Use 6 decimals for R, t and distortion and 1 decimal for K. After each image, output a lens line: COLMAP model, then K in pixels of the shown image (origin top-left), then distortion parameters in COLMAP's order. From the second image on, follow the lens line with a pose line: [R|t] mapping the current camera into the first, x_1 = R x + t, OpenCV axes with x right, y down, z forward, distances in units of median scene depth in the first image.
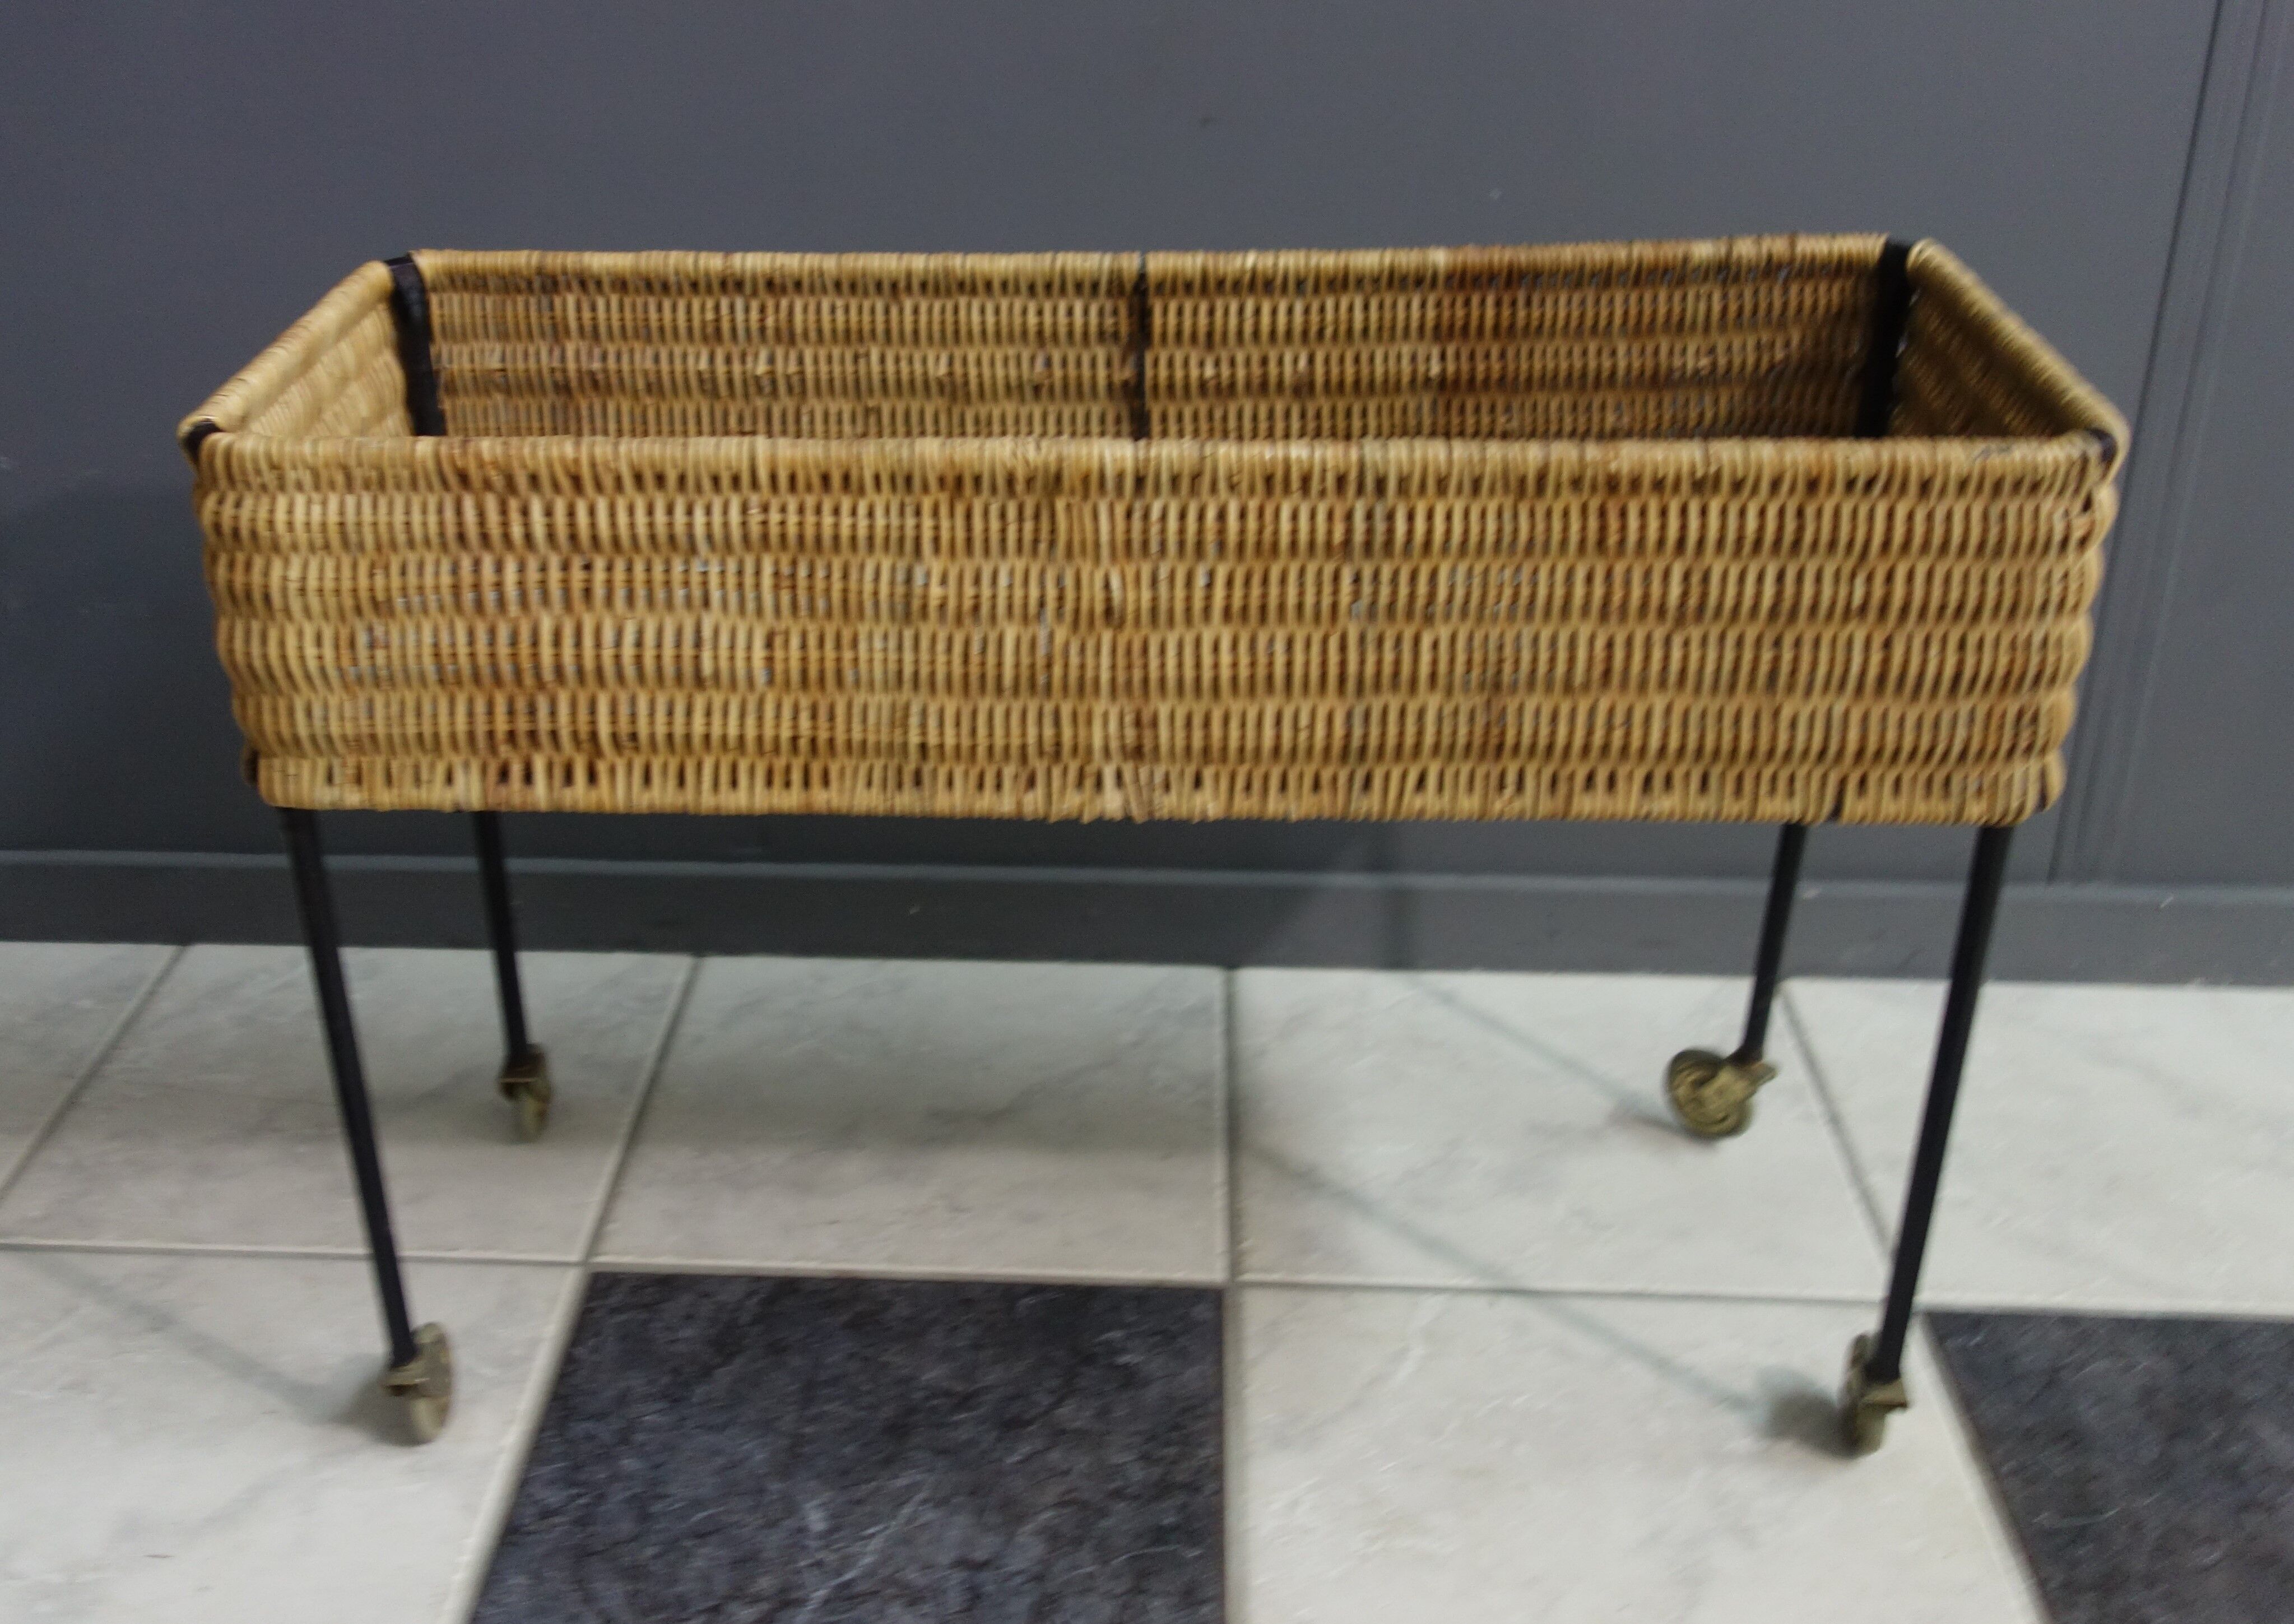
lens RADIAL K [[2418.1, 0, 1023.5], [0, 2418.1, 714.5], [0, 0, 1]] dist [0.009554, -0.003998]
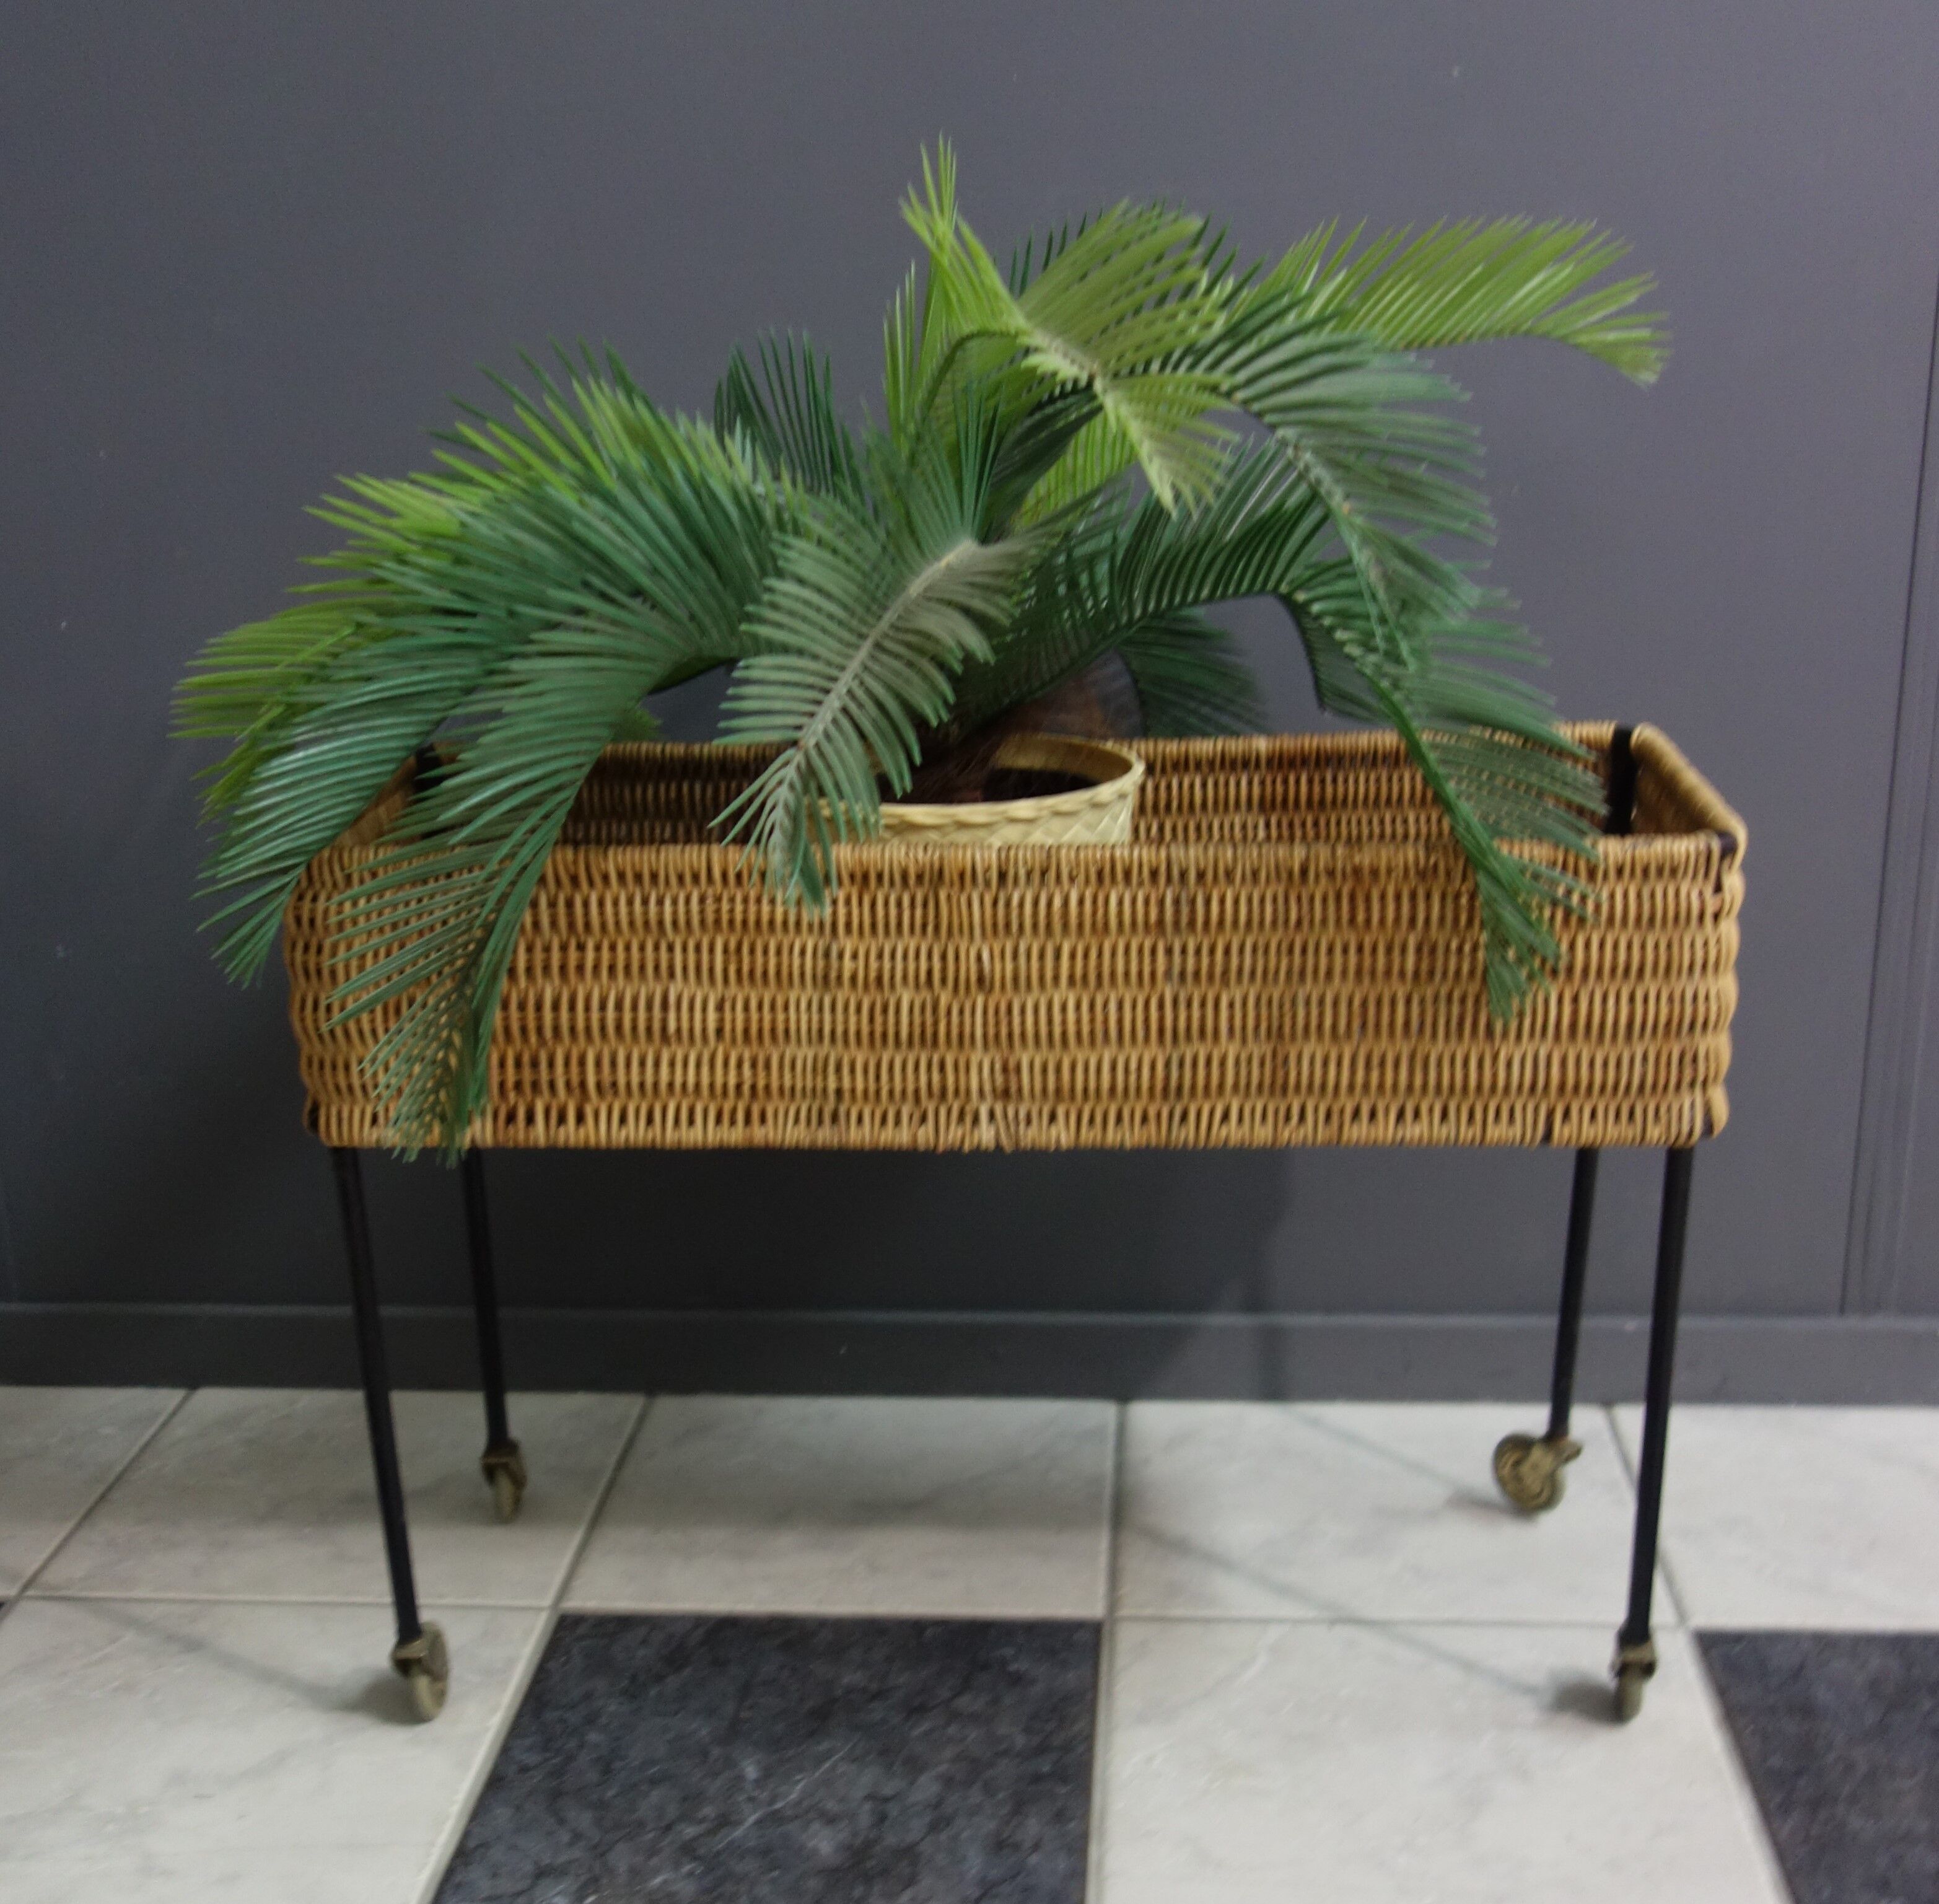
lens RADIAL K [[2688.9, 0, 990.9], [0, 2688.9, 1120.5], [0, 0, 1]] dist [-0.008983, 0.000704]
pose [[0.999998, -0.001807, -0.001030, 0.034270], [0.001675, 0.993214, -0.116291, 0.164384], [0.001233, 0.116289, 0.993215, -0.350876]]
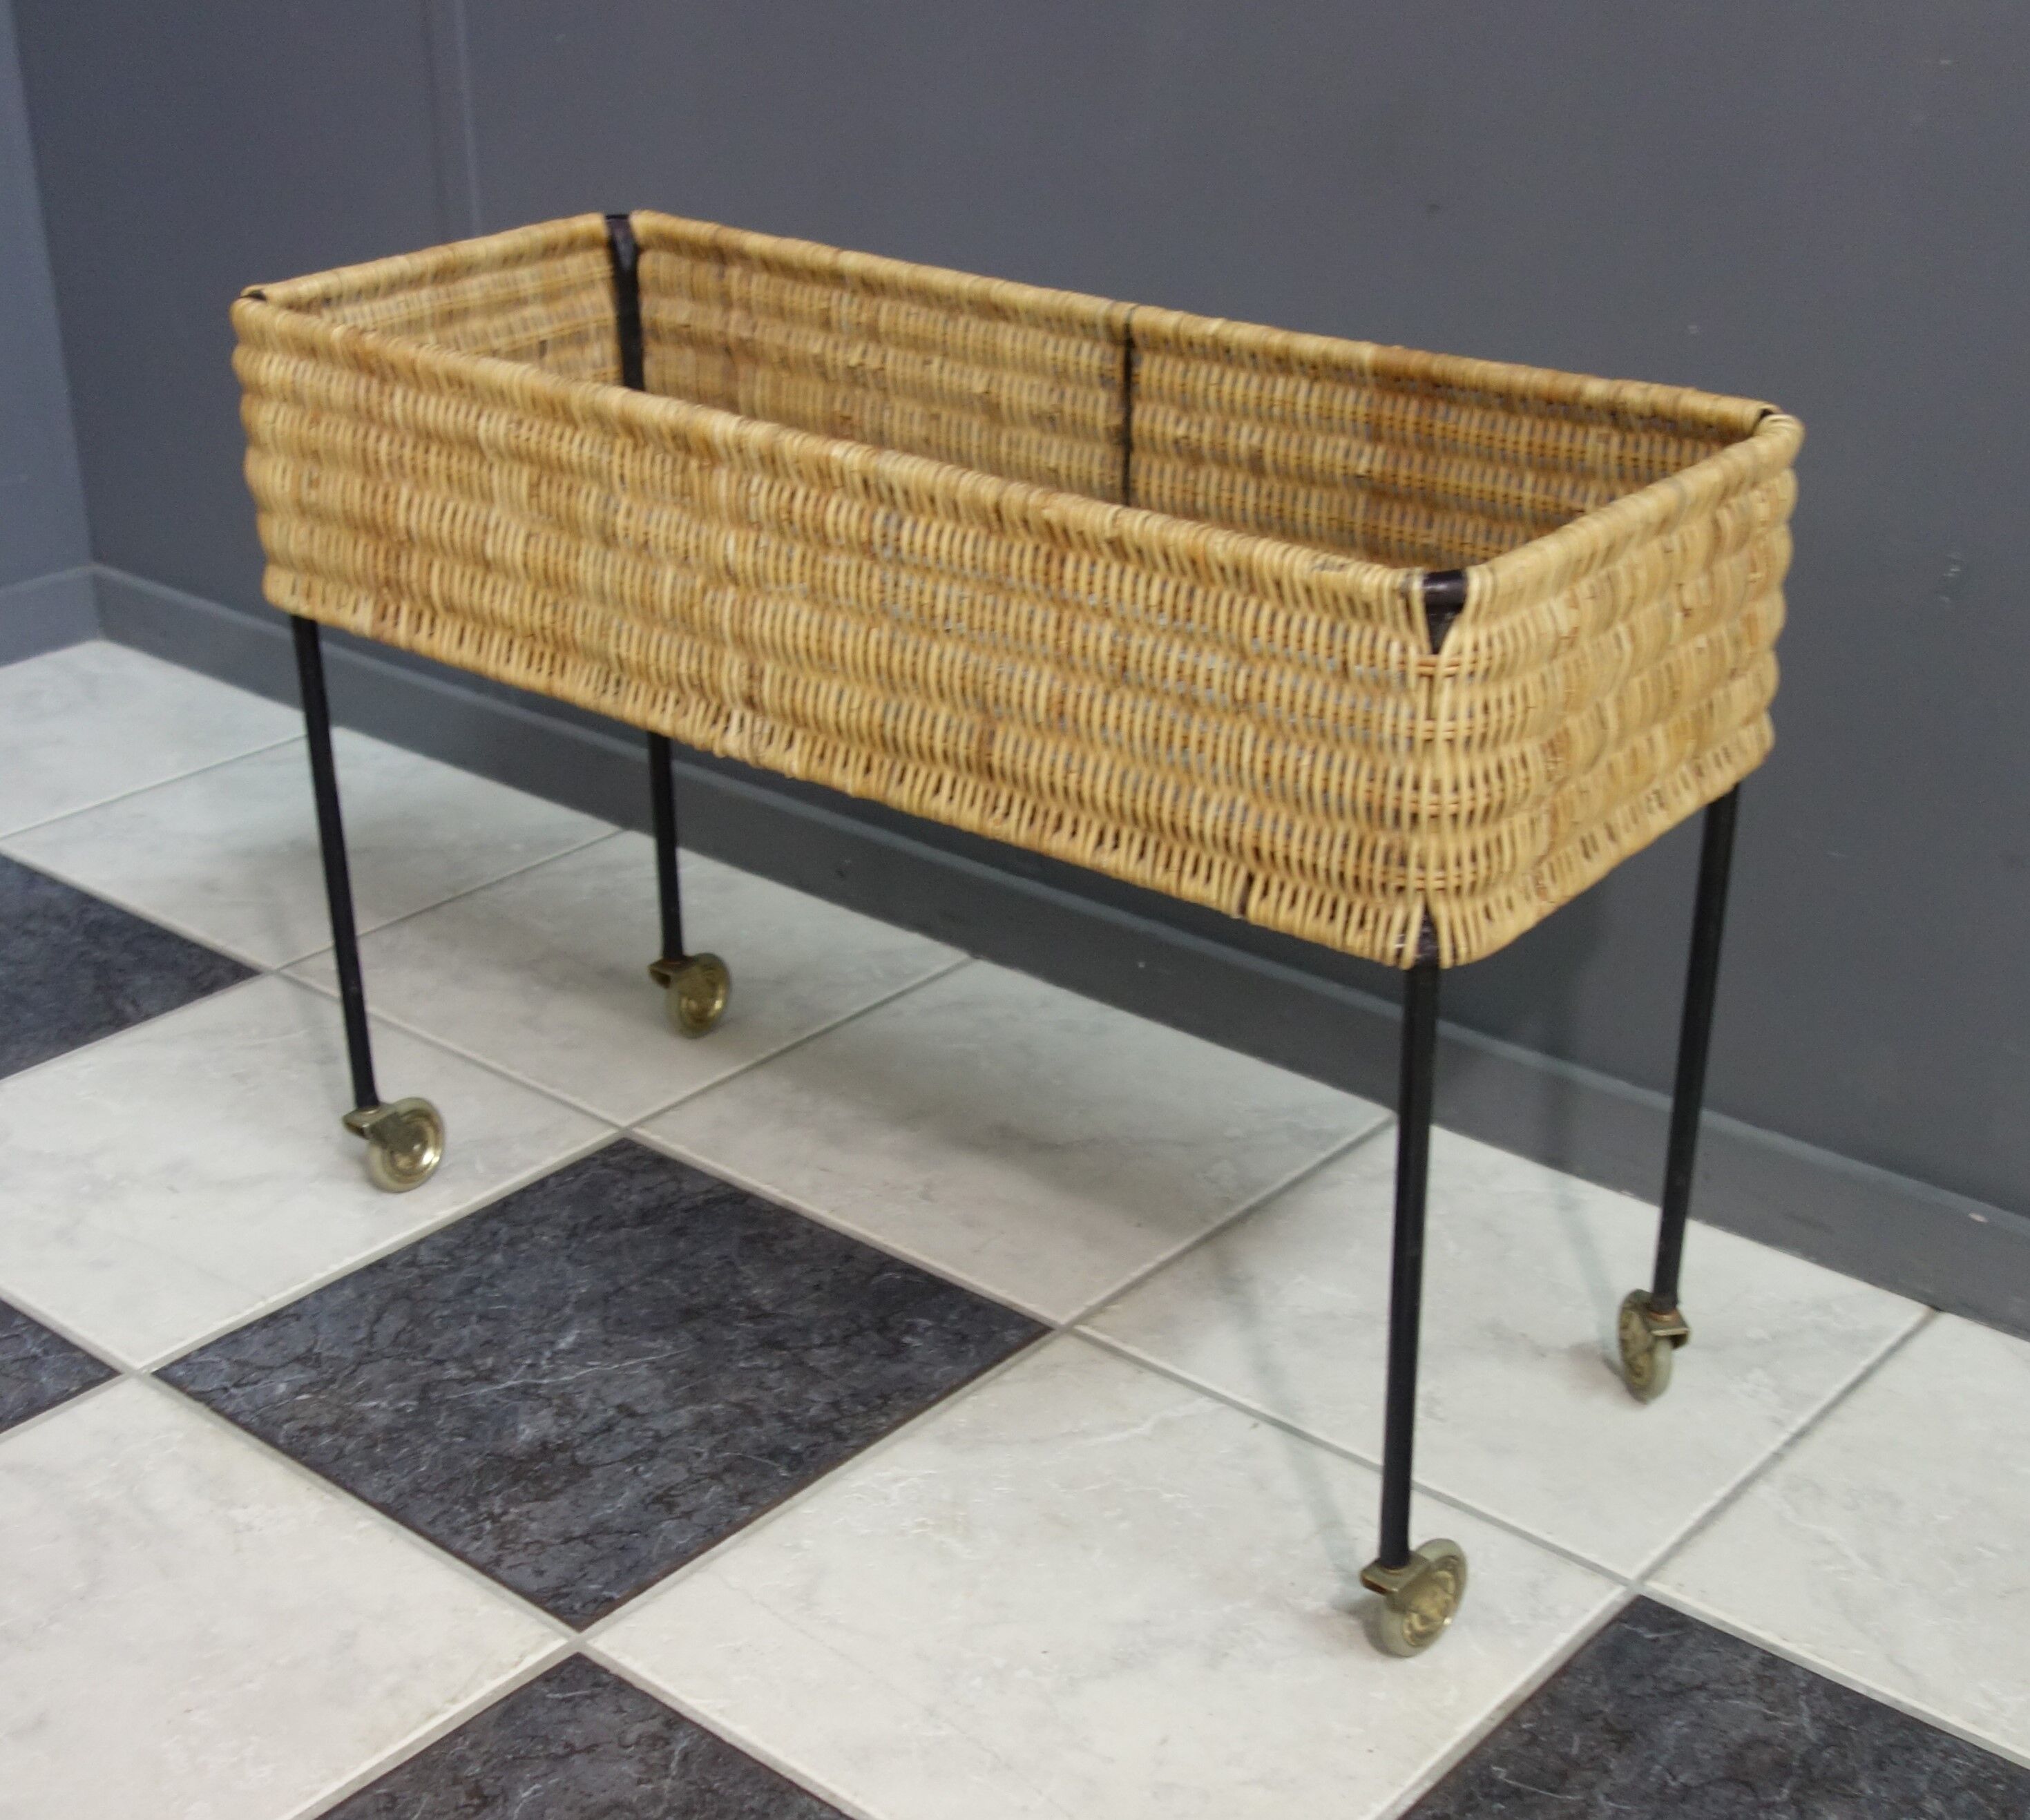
lens RADIAL K [[3009.3, 0, 1018.7], [0, 3009.3, 965.4], [0, 0, 1]] dist [0.006936, -0.017238]
pose [[0.802756, 0.267634, -0.532875, 0.782469], [-0.262578, 0.960973, 0.087081, -0.018113], [0.535384, 0.070016, 0.841701, -0.094719]]
